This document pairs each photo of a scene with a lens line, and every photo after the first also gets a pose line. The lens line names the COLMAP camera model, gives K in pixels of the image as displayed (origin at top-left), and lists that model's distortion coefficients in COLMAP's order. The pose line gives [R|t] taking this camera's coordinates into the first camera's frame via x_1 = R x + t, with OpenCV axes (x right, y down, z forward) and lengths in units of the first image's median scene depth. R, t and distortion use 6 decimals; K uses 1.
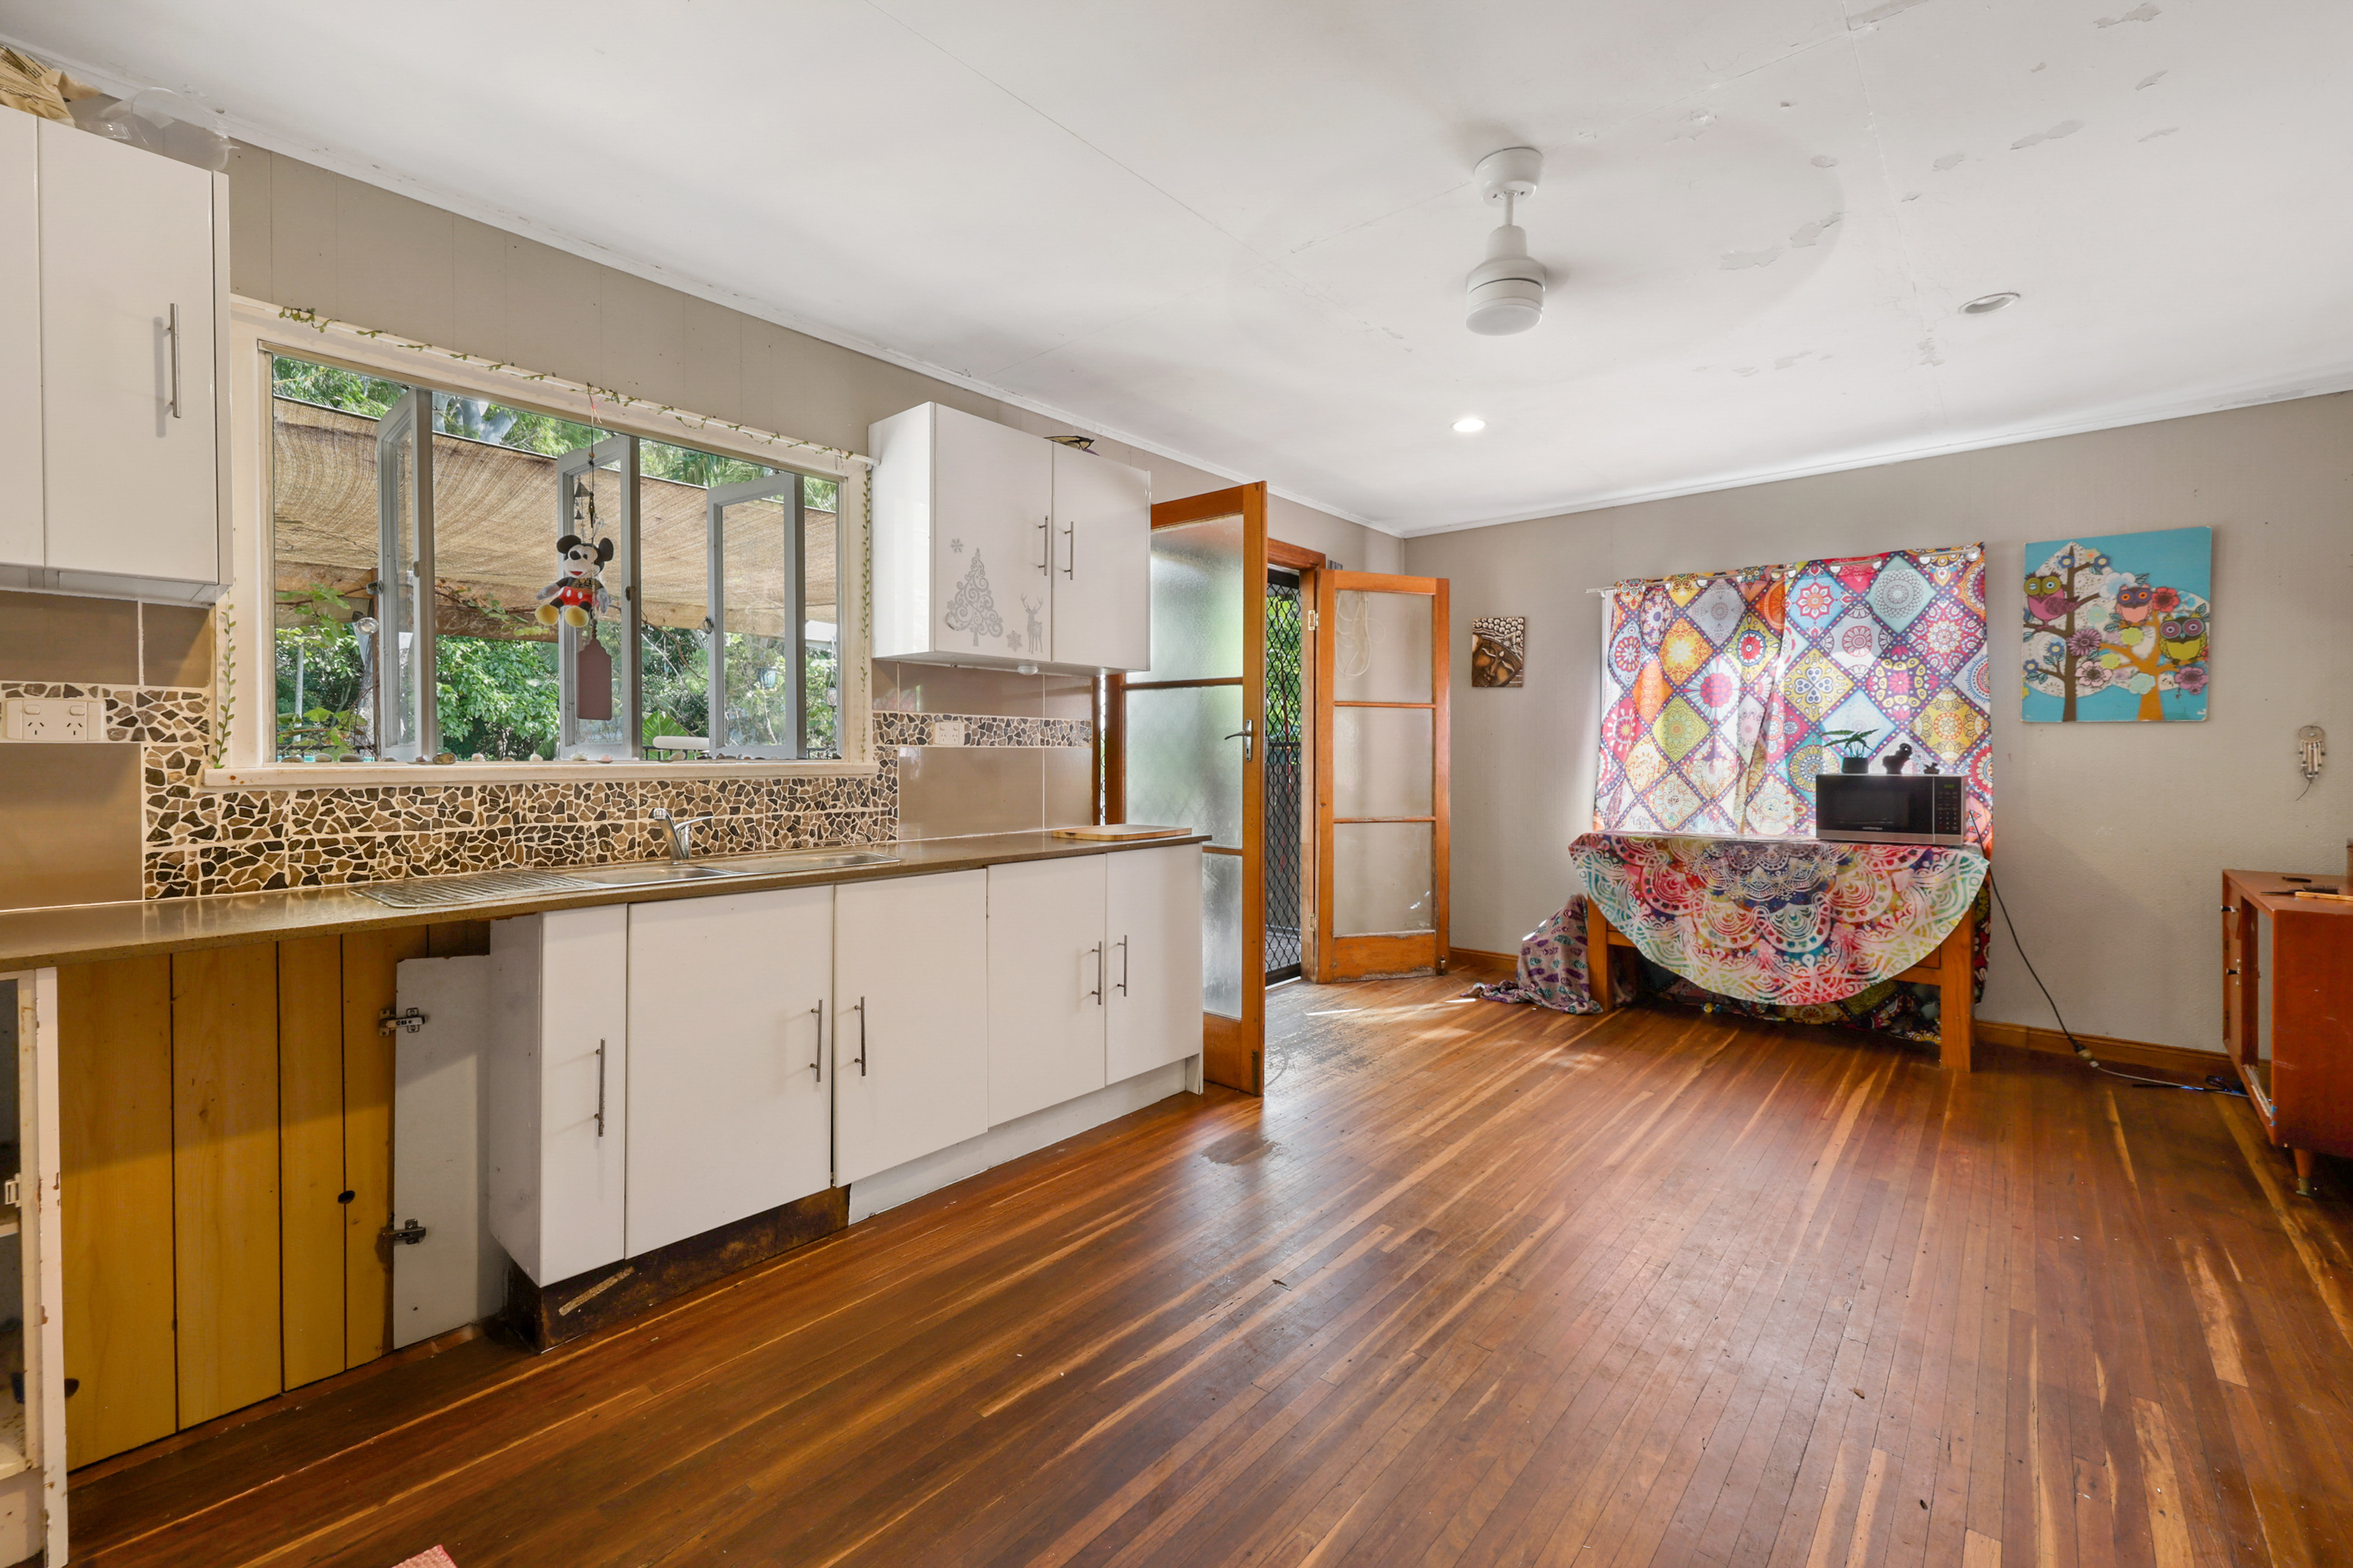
lens RADIAL K [[968.0, 0, 1159.4], [0, 968.0, 759.7], [0, 0, 1]] dist [0.000276, -0.000206]
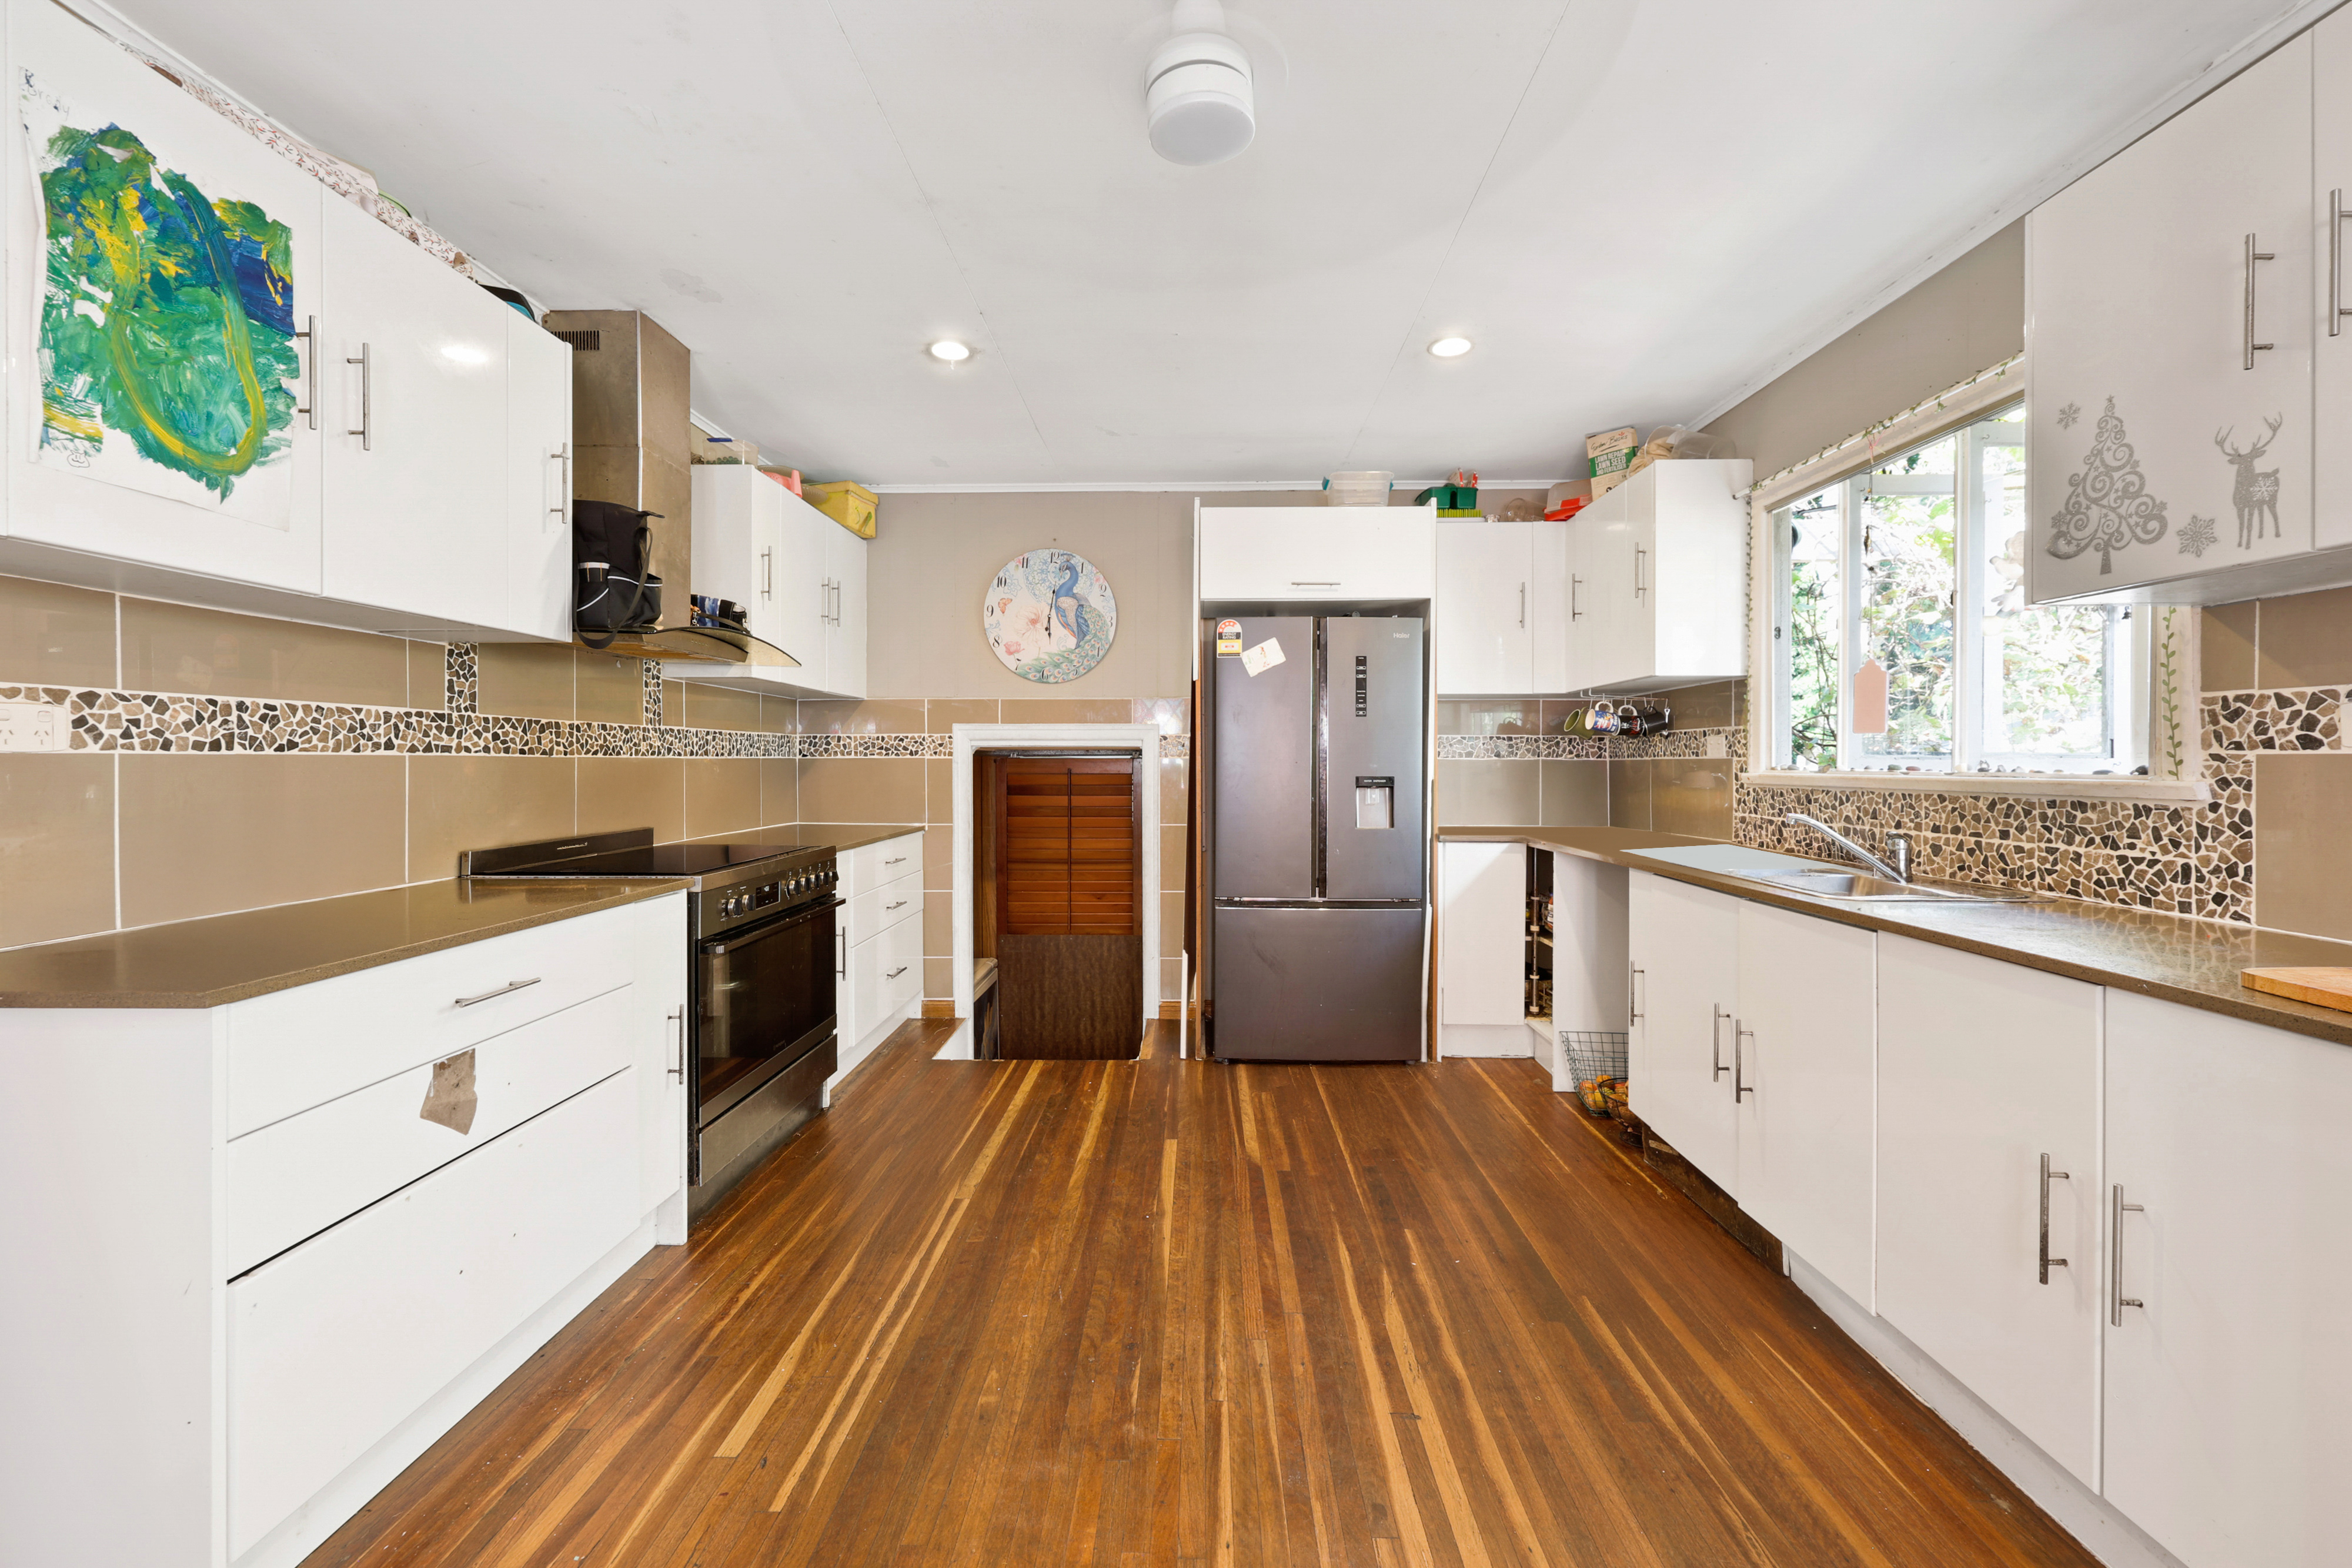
lens RADIAL K [[963.0, 0, 1180.9], [0, 963.0, 766.3], [0, 0, 1]] dist [0.000918, -0.000125]
pose [[-0.756575, 0.002733, -0.653901, 0.619281], [-0.004681, 0.999943, 0.009596, -0.010040], [0.653890, 0.010321, -0.756519, 1.148780]]
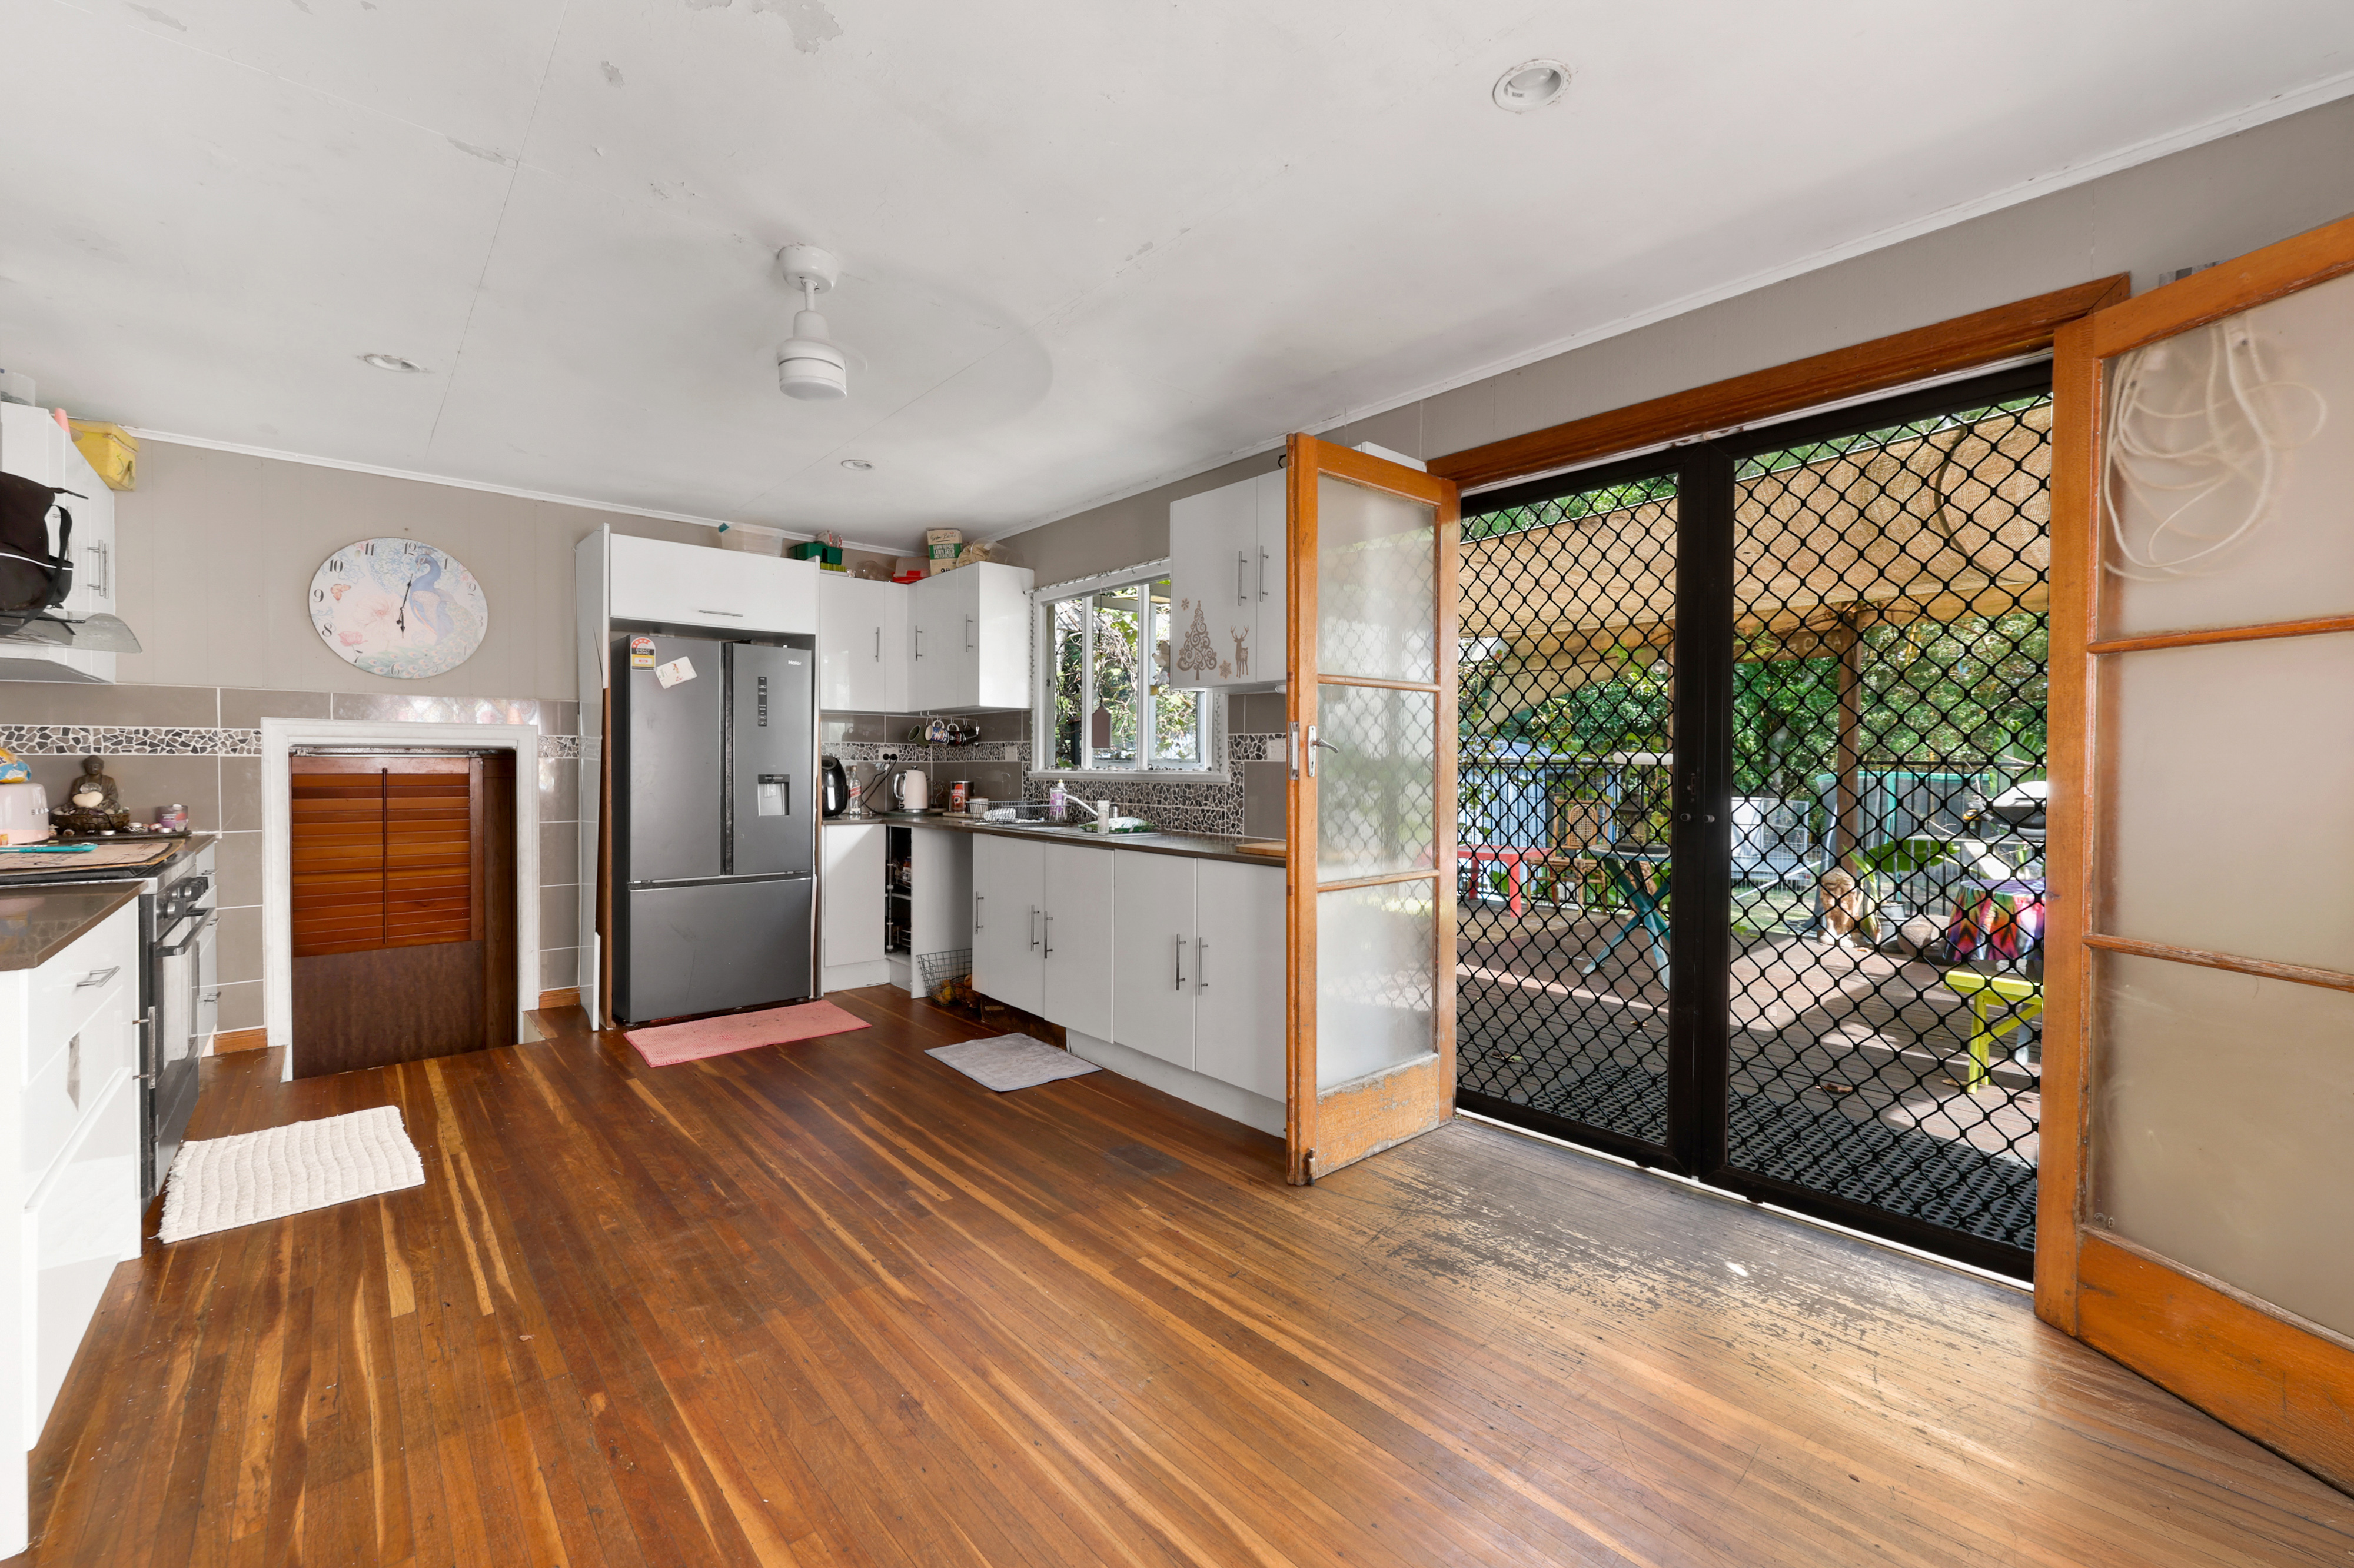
lens RADIAL K [[952.4, 0, 1177.0], [0, 952.4, 784.0], [0, 0, 1]] dist [0.001433, 0.000111]
pose [[-0.112989, 0.019255, -0.993410, 1.099840], [-0.011609, 0.999718, 0.020698, -0.010293], [0.993528, 0.013871, -0.112734, 1.191901]]
